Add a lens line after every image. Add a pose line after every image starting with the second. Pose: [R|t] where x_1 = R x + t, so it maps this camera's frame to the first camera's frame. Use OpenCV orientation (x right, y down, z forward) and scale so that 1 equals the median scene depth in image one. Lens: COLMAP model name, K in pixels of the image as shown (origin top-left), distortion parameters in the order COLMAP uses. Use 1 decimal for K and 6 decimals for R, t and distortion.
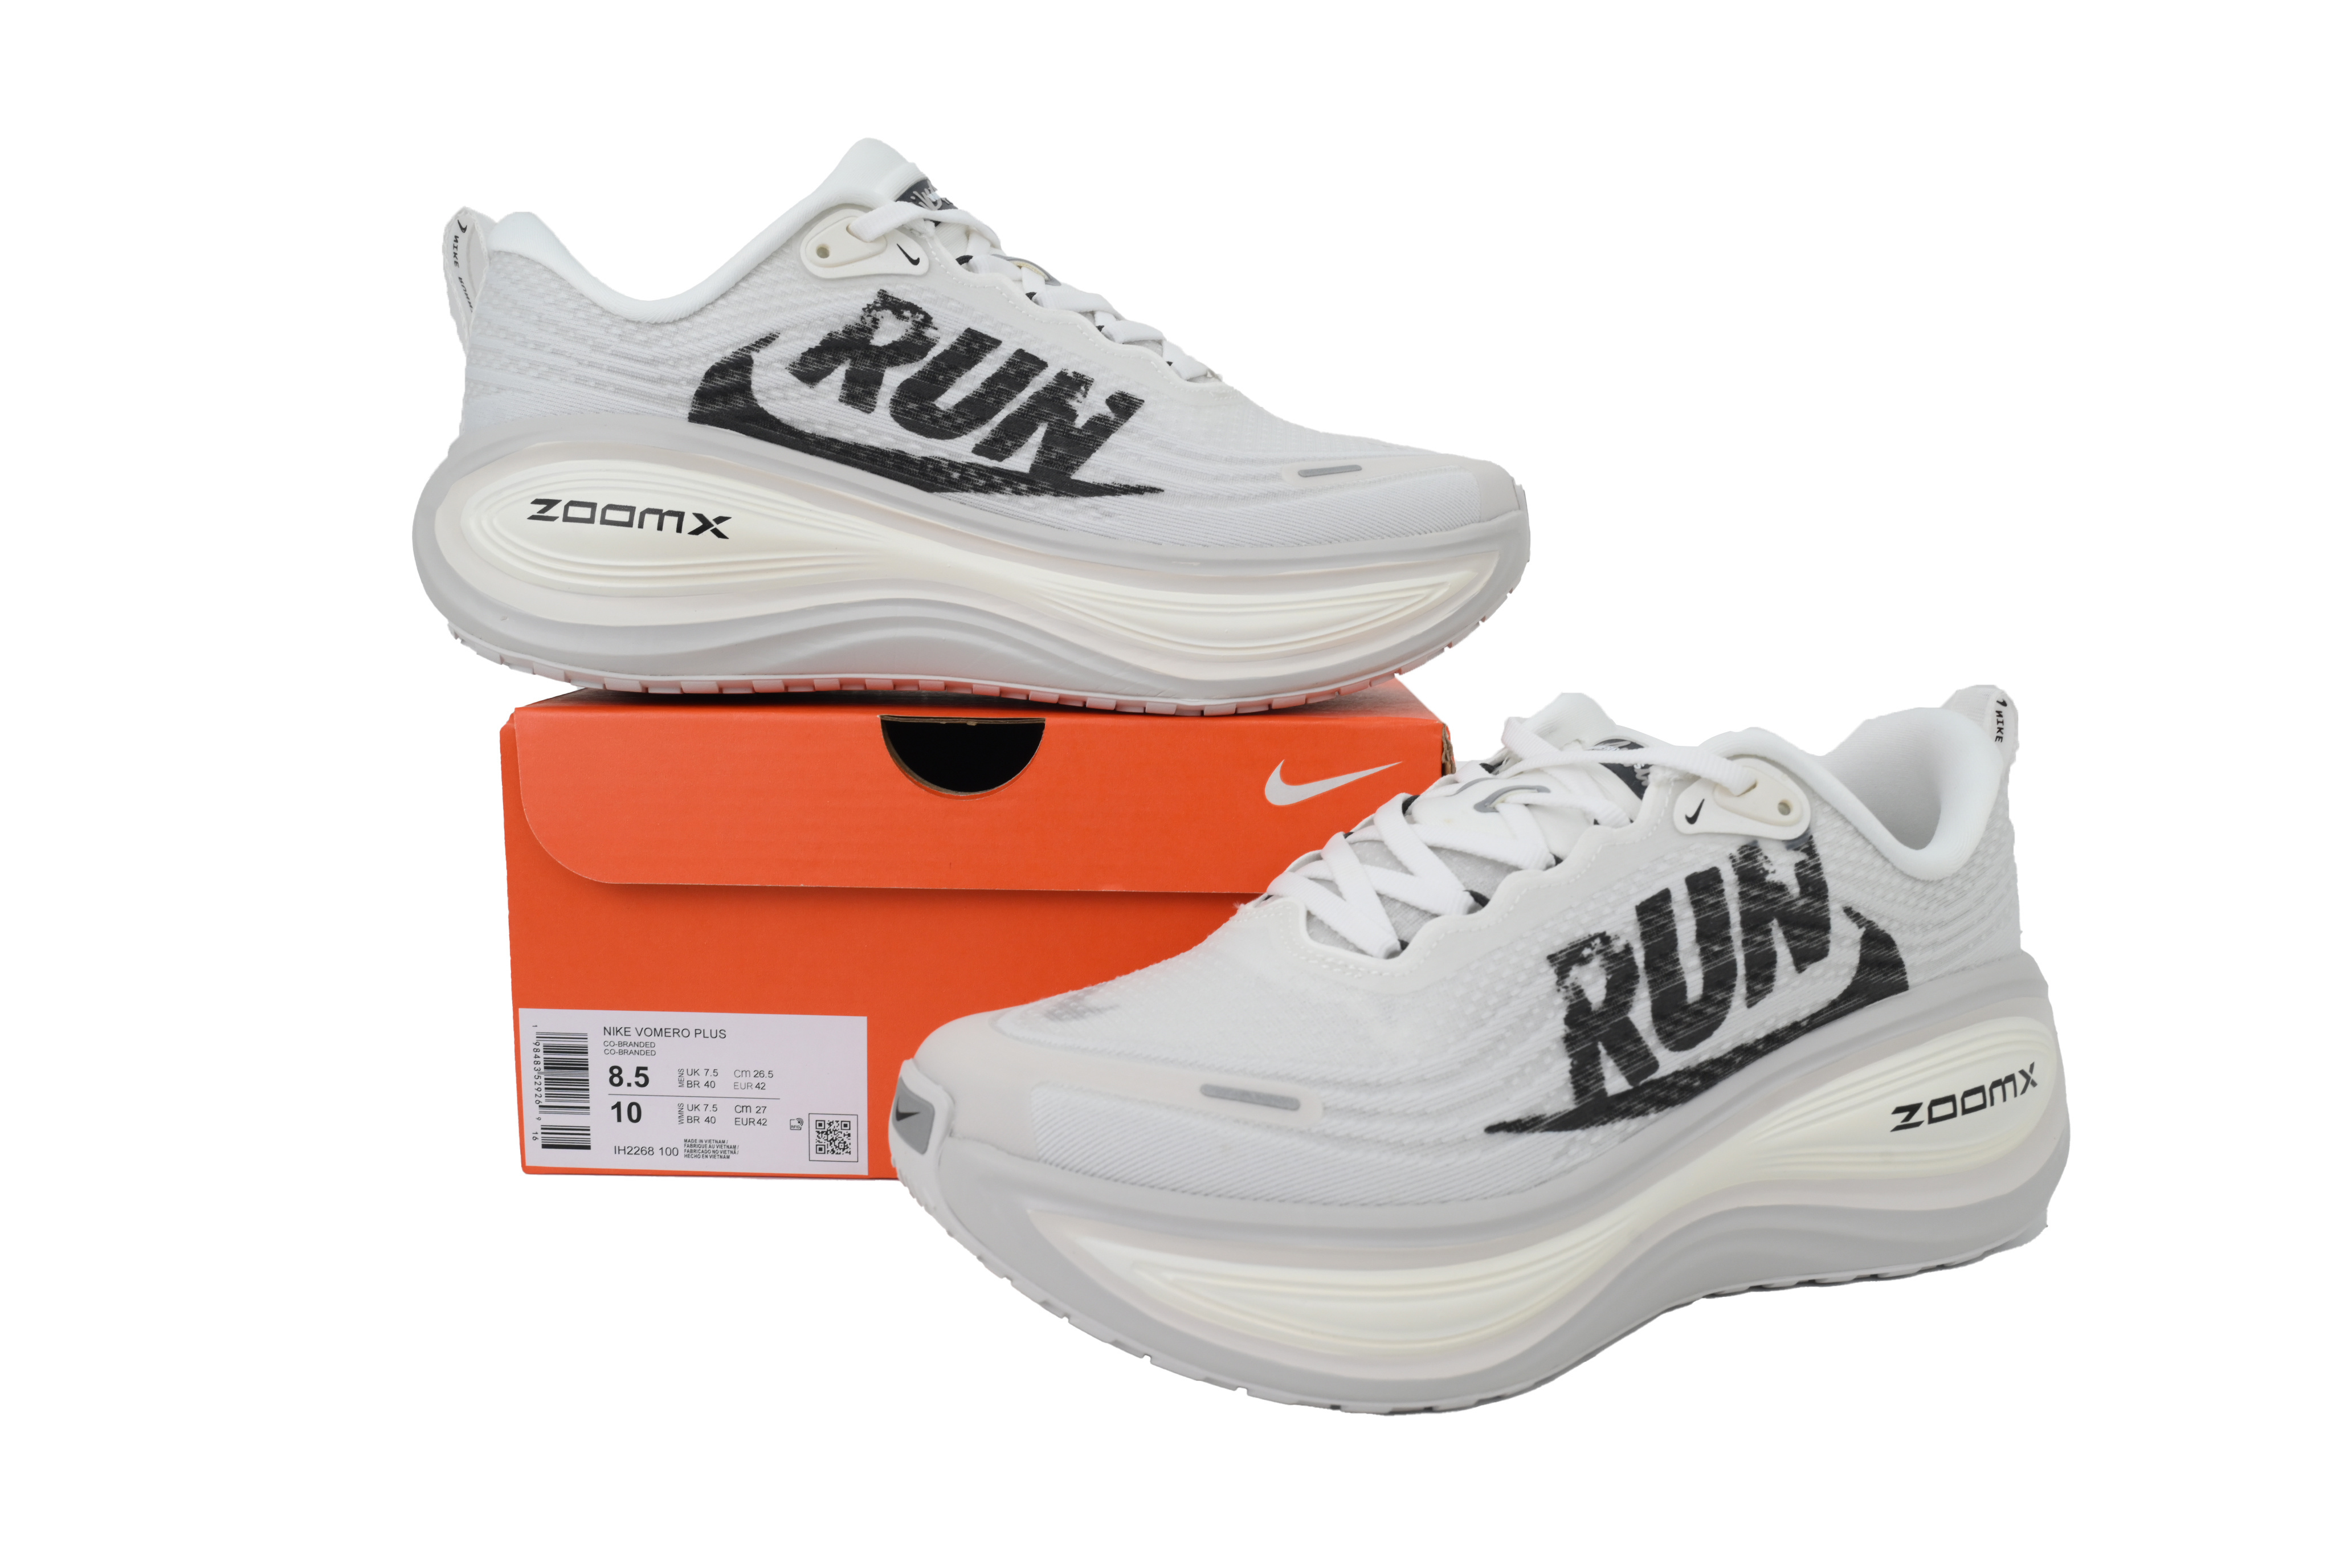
lens RADIAL K [[1806.1, 0, 1176.0], [0, 1806.1, 784.0], [0, 0, 1]] dist [0.006912, 0.002817]
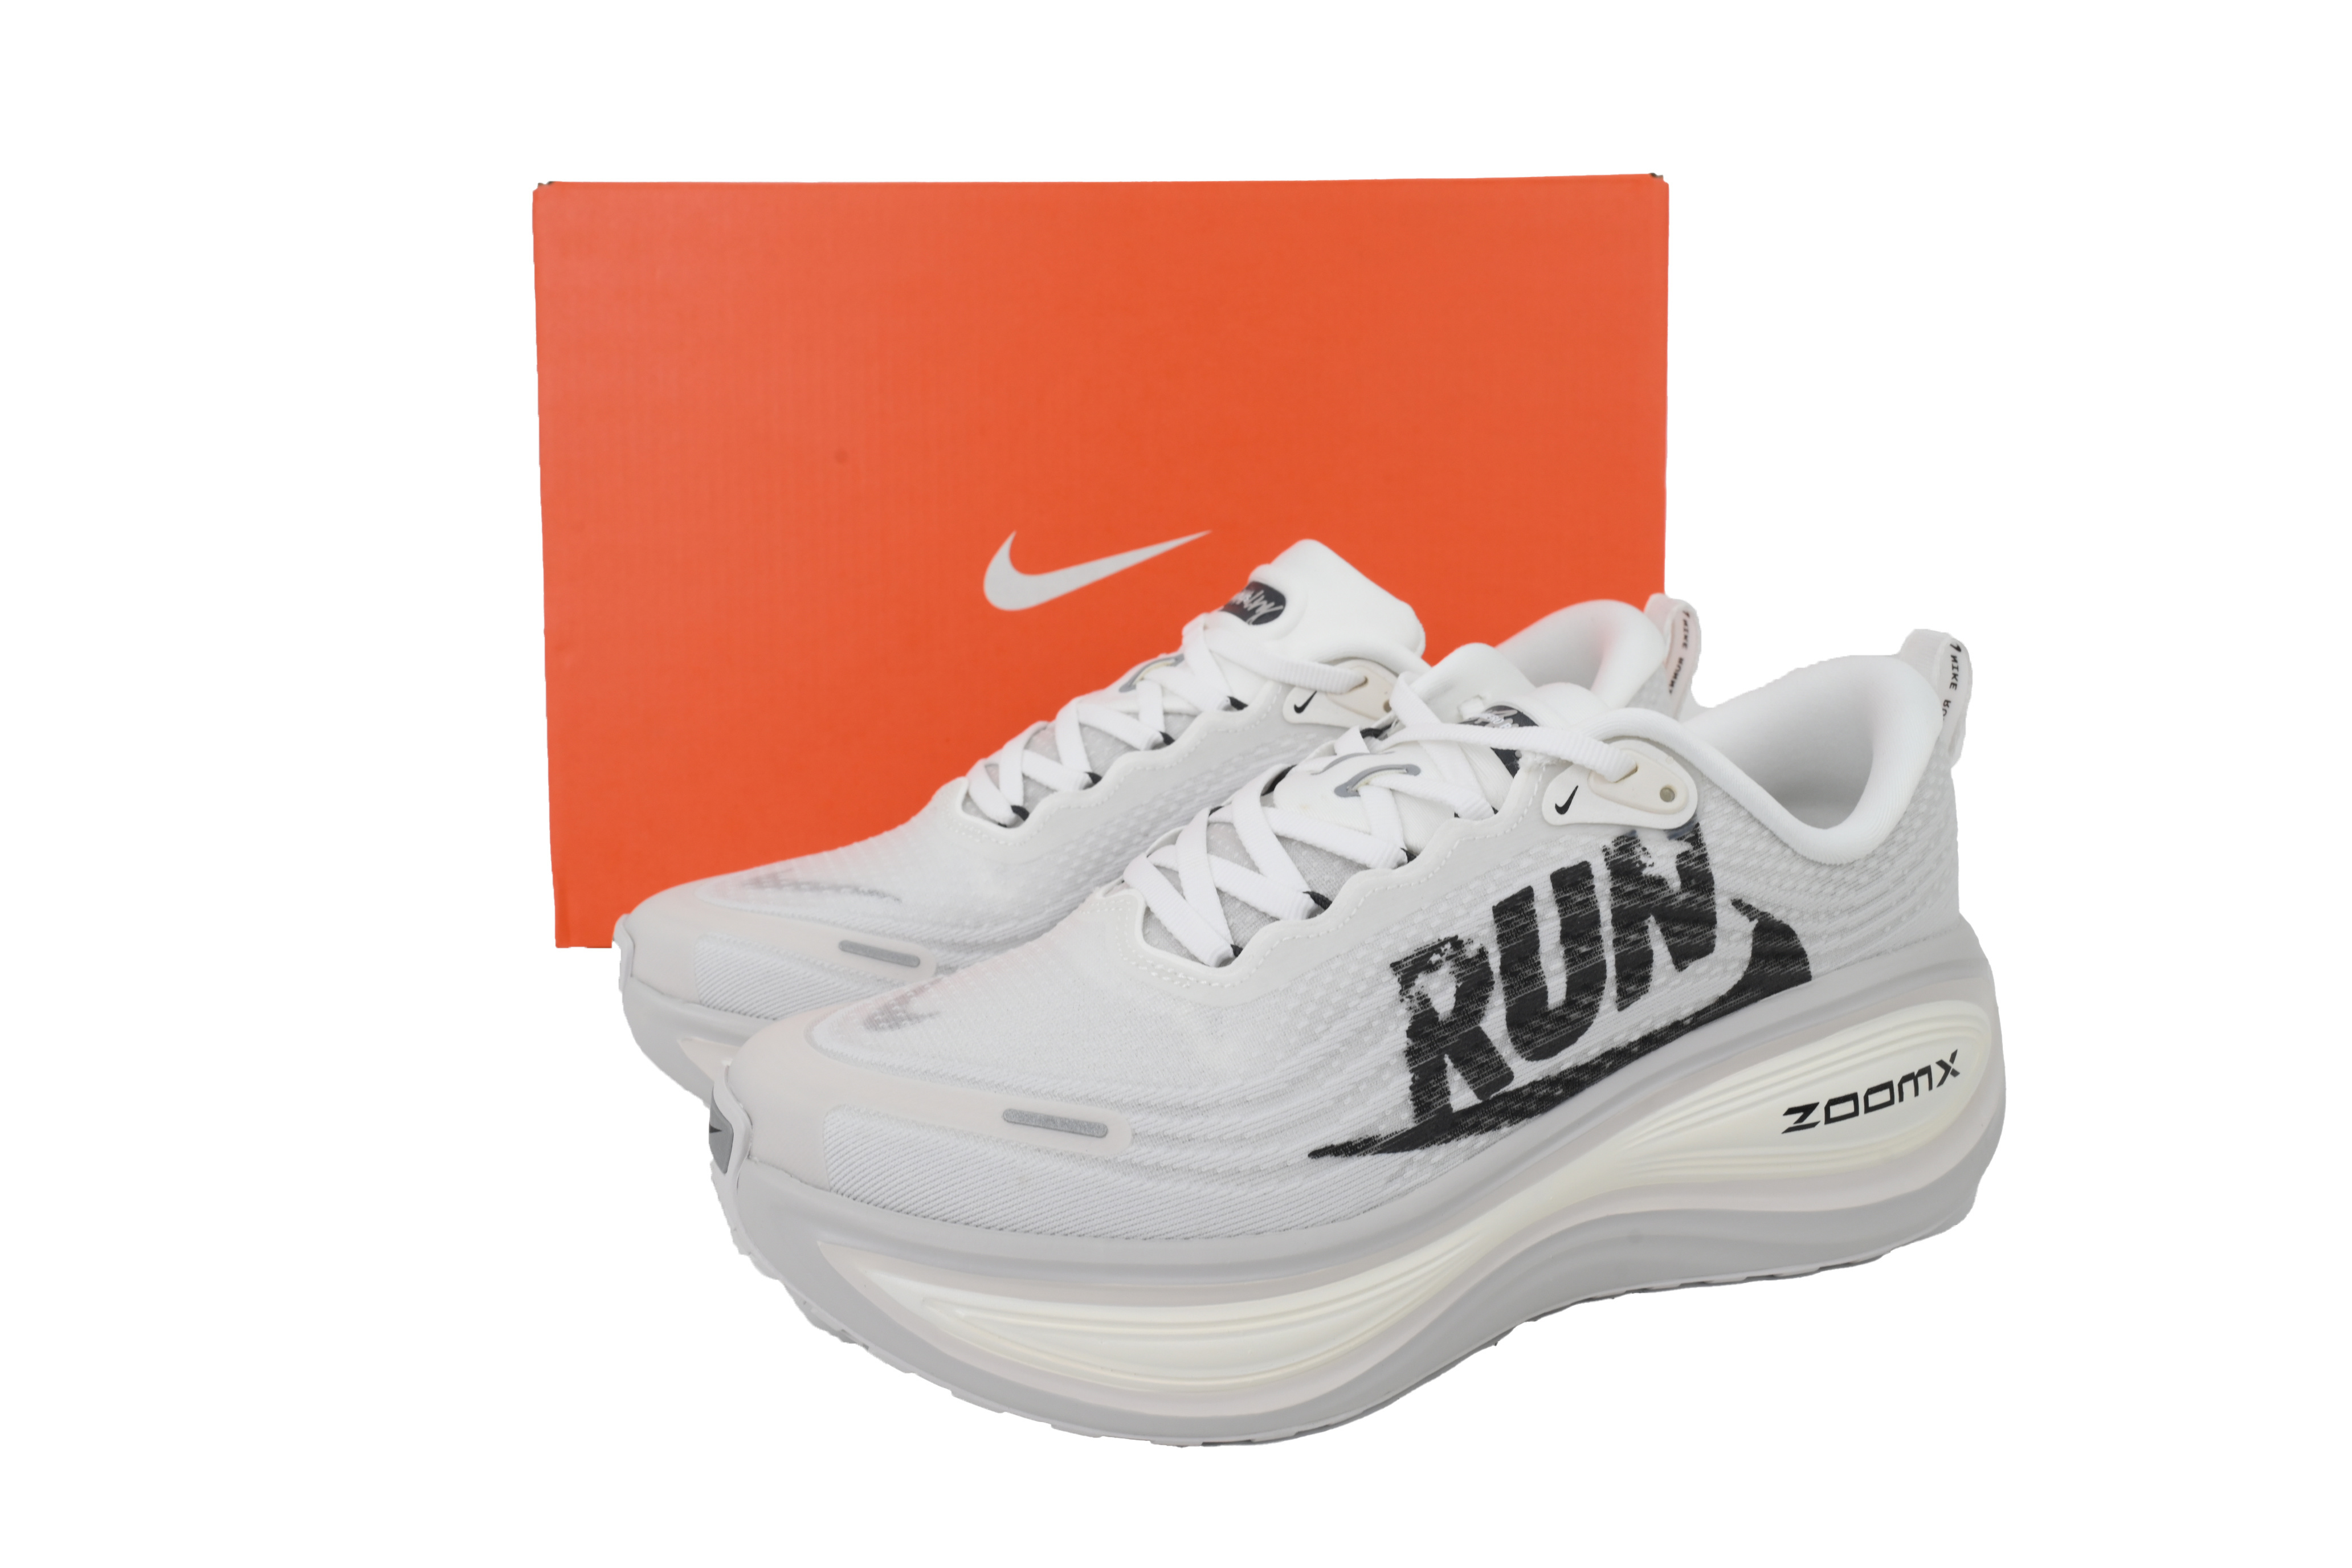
lens RADIAL K [[1806.1, 0, 1176.0], [0, 1806.1, 784.0], [0, 0, 1]] dist [0.006912, 0.002817]
pose [[0.997583, -0.002607, -0.069429, 0.156515], [0.009994, 0.994289, 0.106256, -0.095616], [0.068756, -0.106693, 0.991912, 0.073588]]
